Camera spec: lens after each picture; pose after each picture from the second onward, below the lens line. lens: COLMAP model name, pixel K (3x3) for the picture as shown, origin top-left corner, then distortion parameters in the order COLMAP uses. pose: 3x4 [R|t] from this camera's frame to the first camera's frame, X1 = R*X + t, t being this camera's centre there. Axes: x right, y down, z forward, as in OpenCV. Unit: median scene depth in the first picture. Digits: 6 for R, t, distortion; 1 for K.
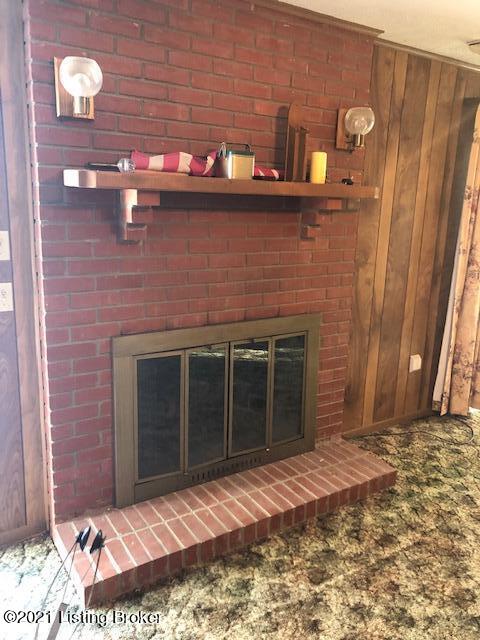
lens RADIAL K [[521.6, 0, 240.9], [0, 521.6, 292.4], [0, 0, 1]] dist [0.018258, -0.004793]
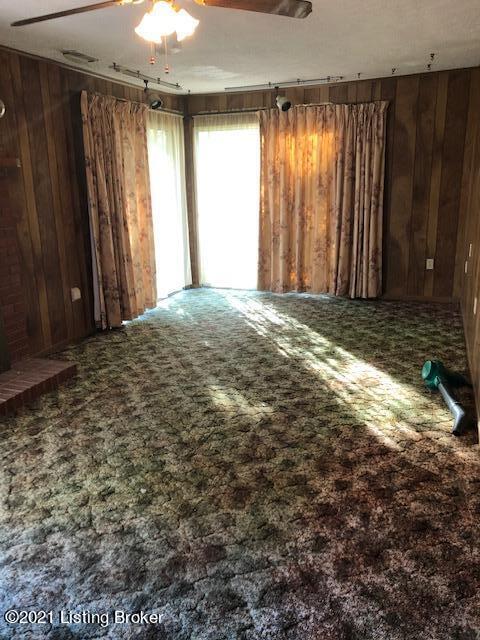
lens RADIAL K [[521.6, 0, 240.9], [0, 521.6, 292.4], [0, 0, 1]] dist [0.018258, -0.004793]
pose [[0.791237, -0.198532, 0.578385, -0.114117], [0.174219, 0.979819, 0.097992, 0.088795], [-0.586167, 0.023230, 0.809857, -0.360128]]
